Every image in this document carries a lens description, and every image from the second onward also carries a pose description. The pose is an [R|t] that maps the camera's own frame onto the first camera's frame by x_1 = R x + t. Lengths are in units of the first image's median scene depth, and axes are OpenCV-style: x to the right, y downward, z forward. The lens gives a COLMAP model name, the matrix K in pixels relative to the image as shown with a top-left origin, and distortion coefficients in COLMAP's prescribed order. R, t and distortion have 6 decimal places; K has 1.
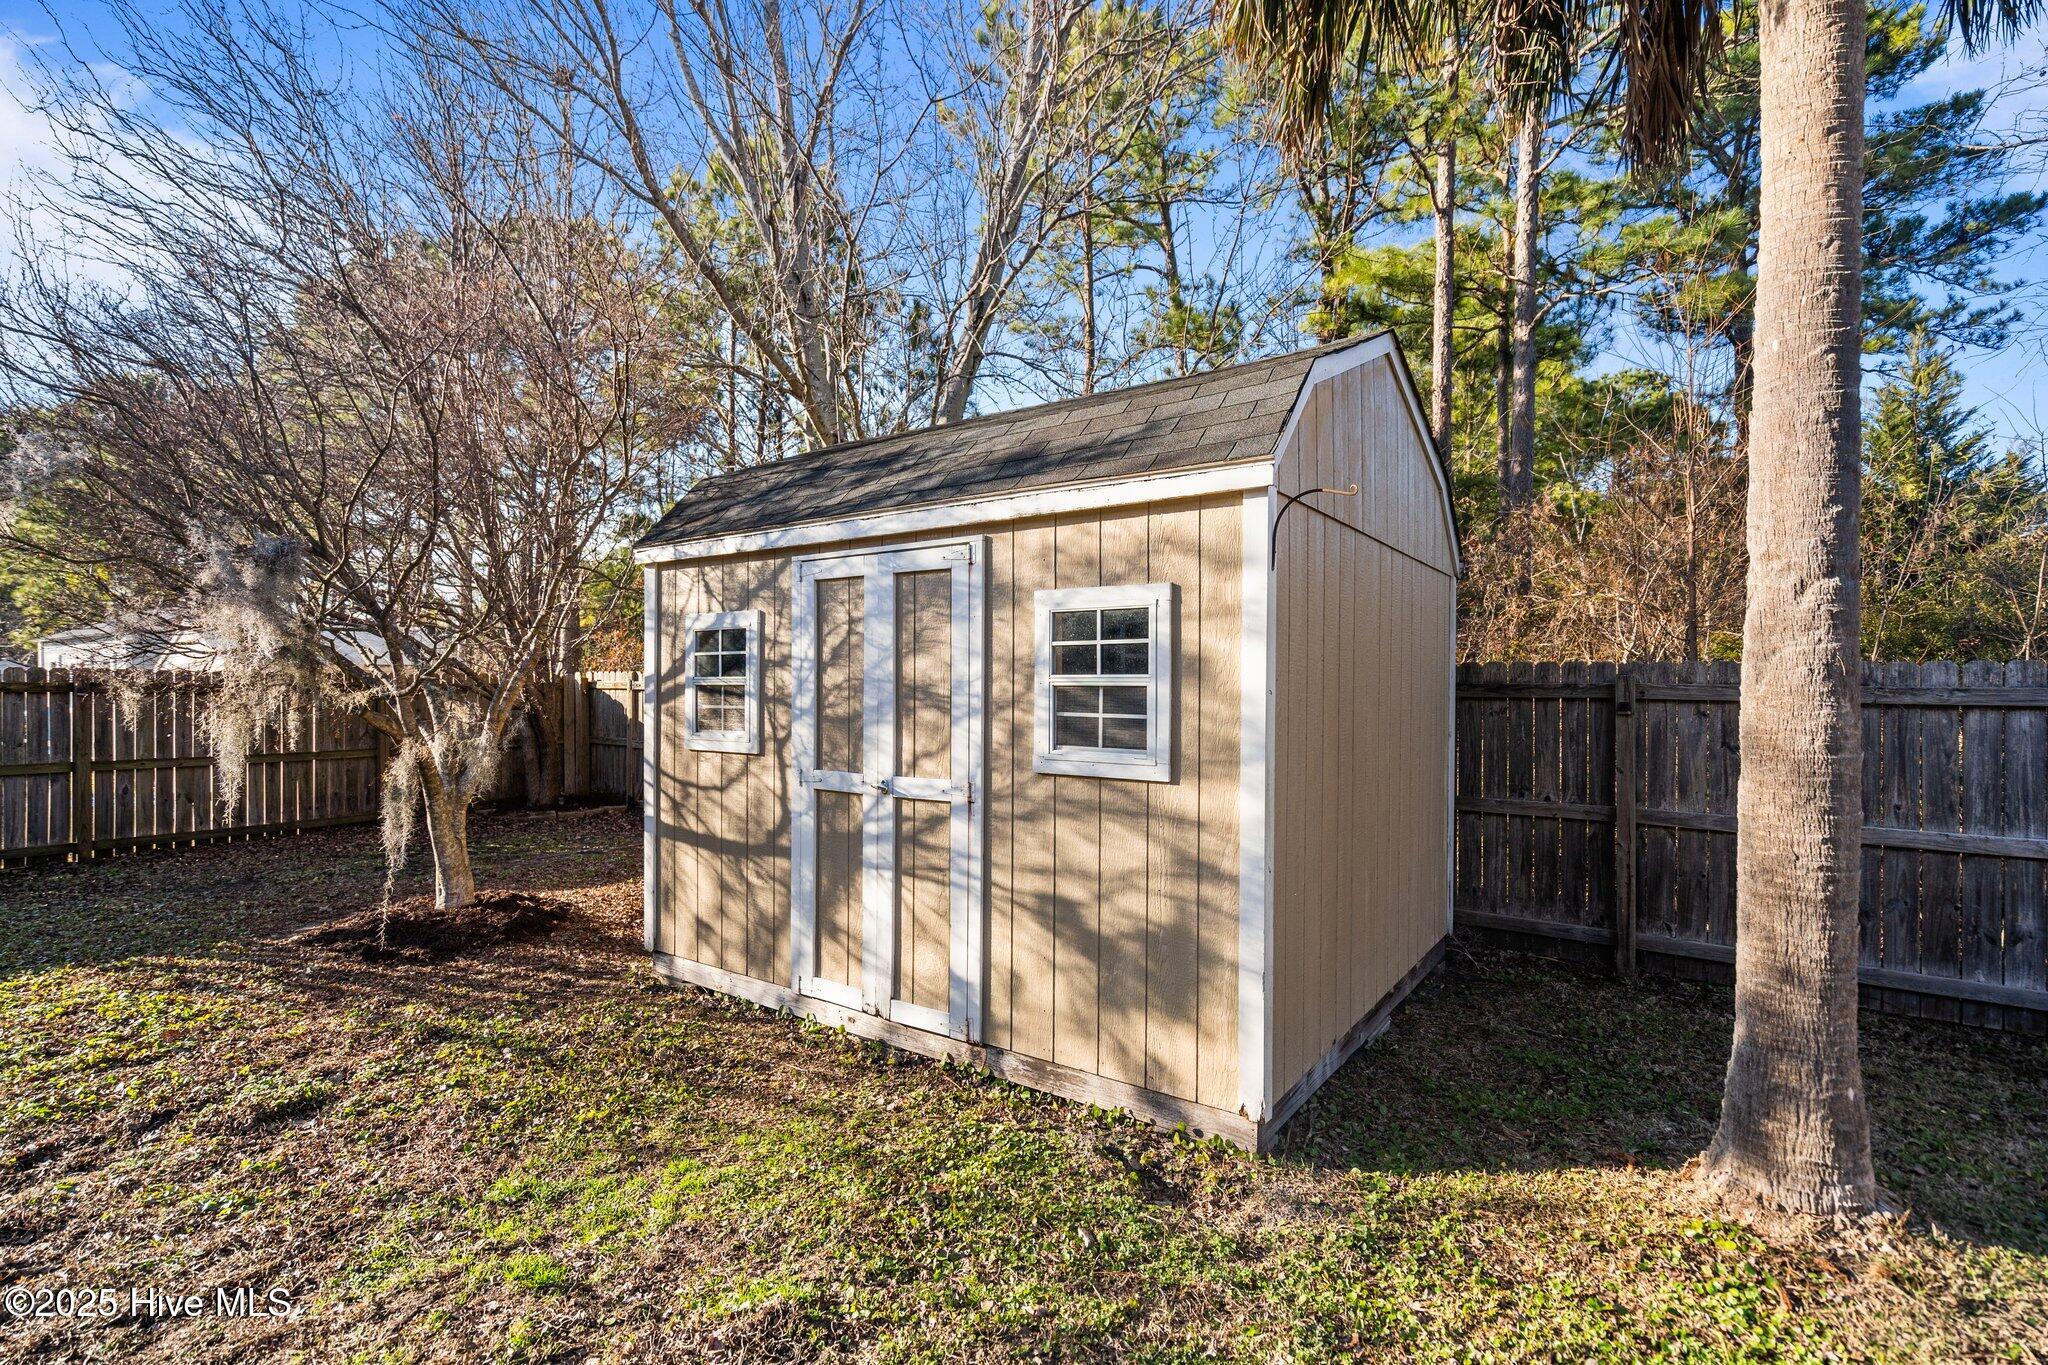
lens RADIAL K [[911.7, 0, 1027.9], [0, 911.7, 694.6], [0, 0, 1]] dist [0.001186, 0.000568]
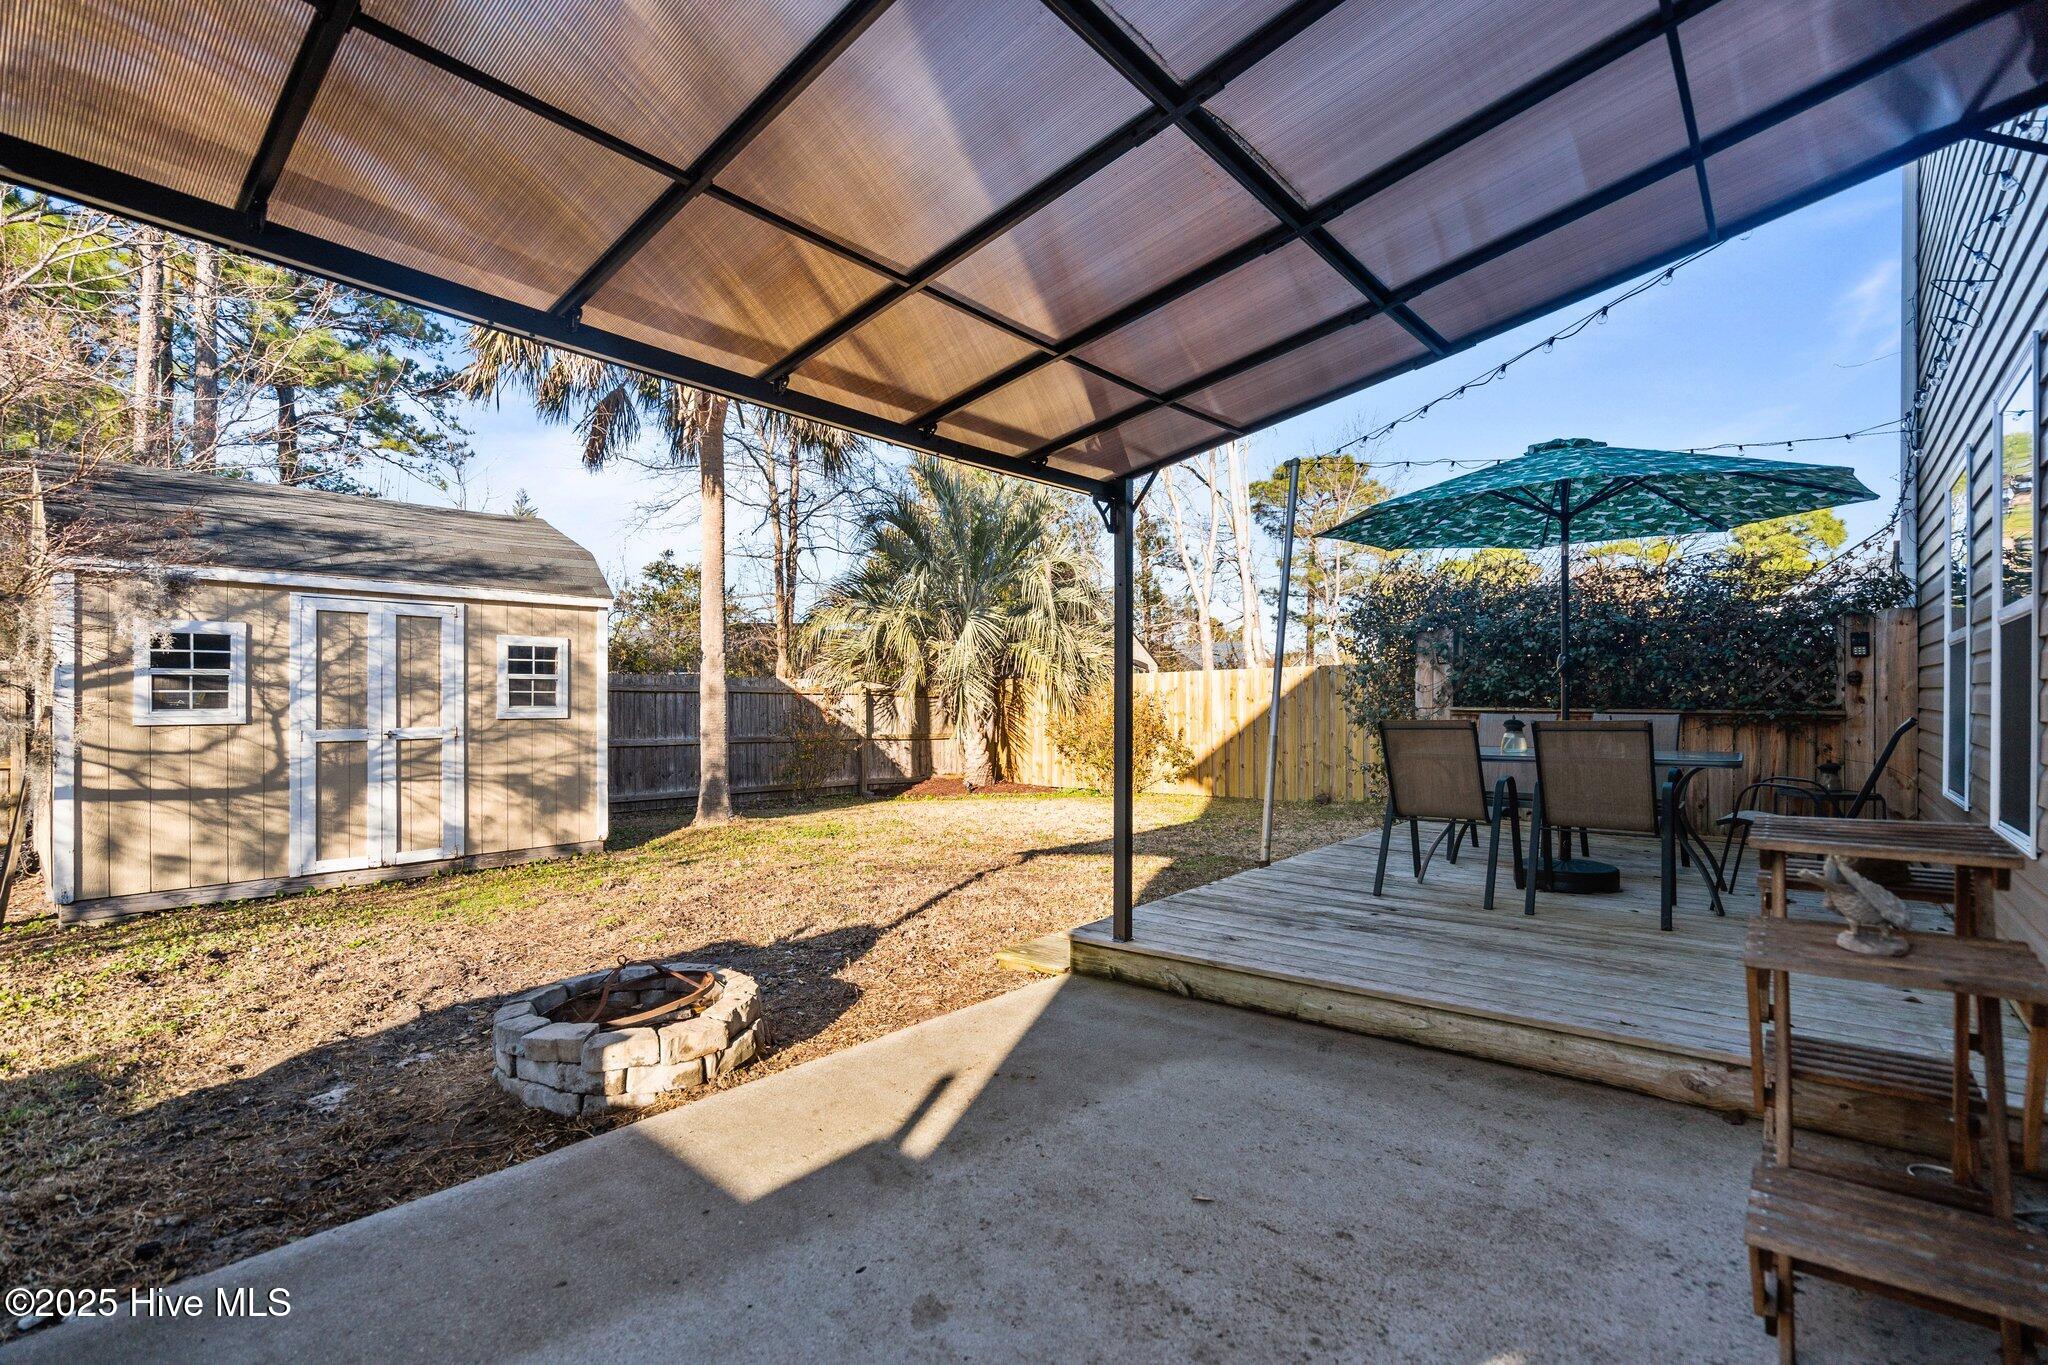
lens RADIAL K [[911.7, 0, 1027.9], [0, 911.7, 694.6], [0, 0, 1]] dist [0.001186, 0.000568]
pose [[0.089910, -0.000744, 0.995950, -1.825326], [0.009500, 0.999955, -0.000111, 0.036704], [-0.995905, 0.009472, 0.089913, -0.396375]]
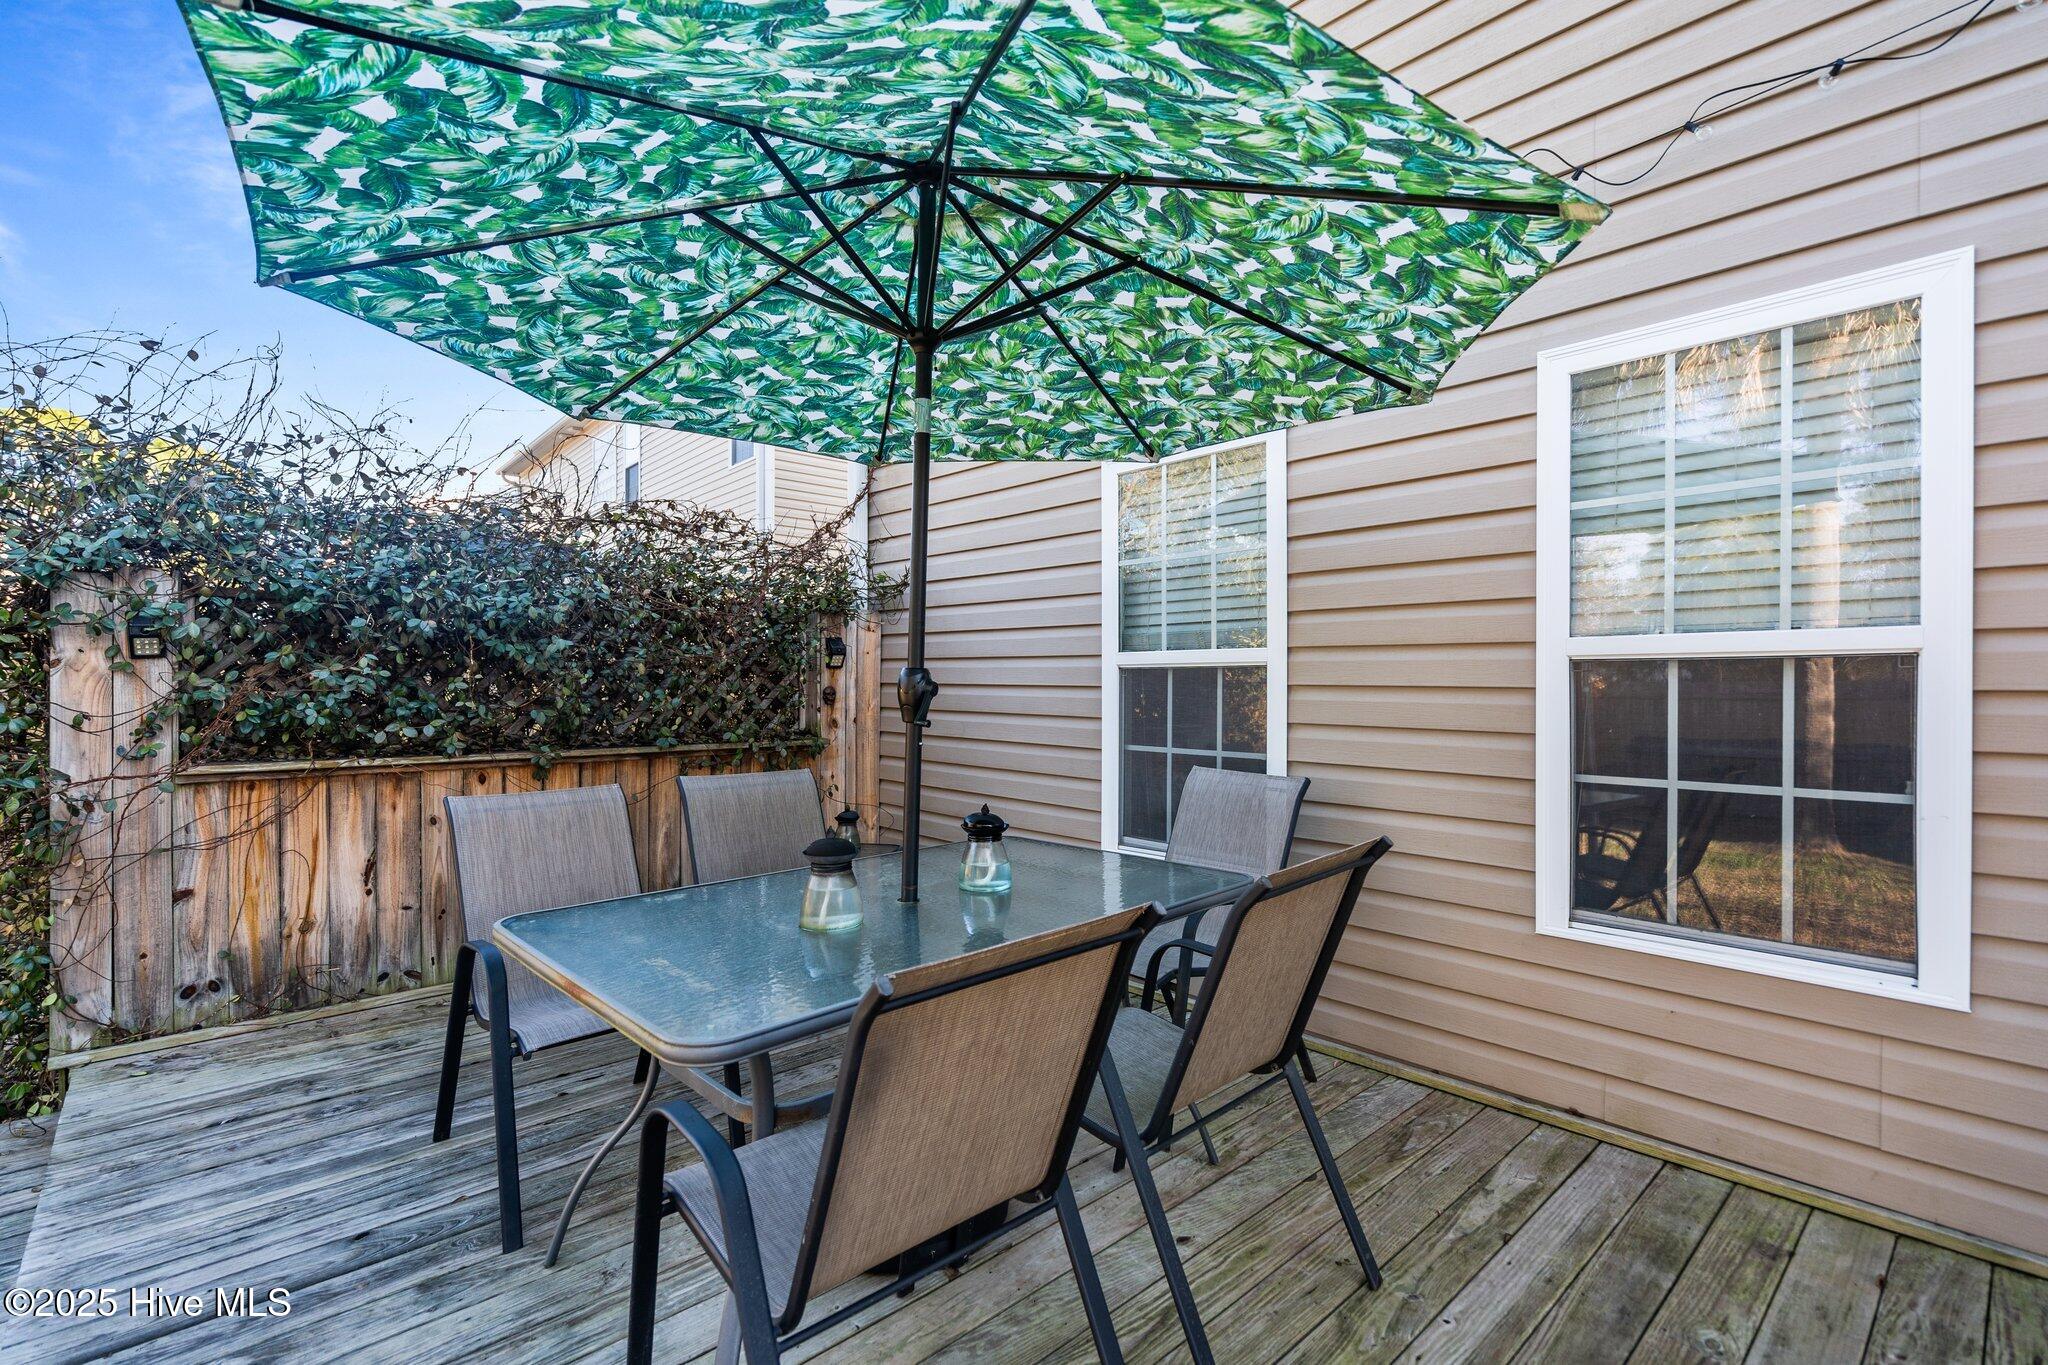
lens RADIAL K [[924.1, 0, 1016.8], [0, 924.1, 693.2], [0, 0, 1]] dist [-0.002384, 0.000708]
pose [[-0.973061, -0.000044, 0.230549, -0.725188], [0.005495, 0.999711, 0.023383, -0.006816], [-0.230483, 0.024020, -0.972780, -0.510255]]
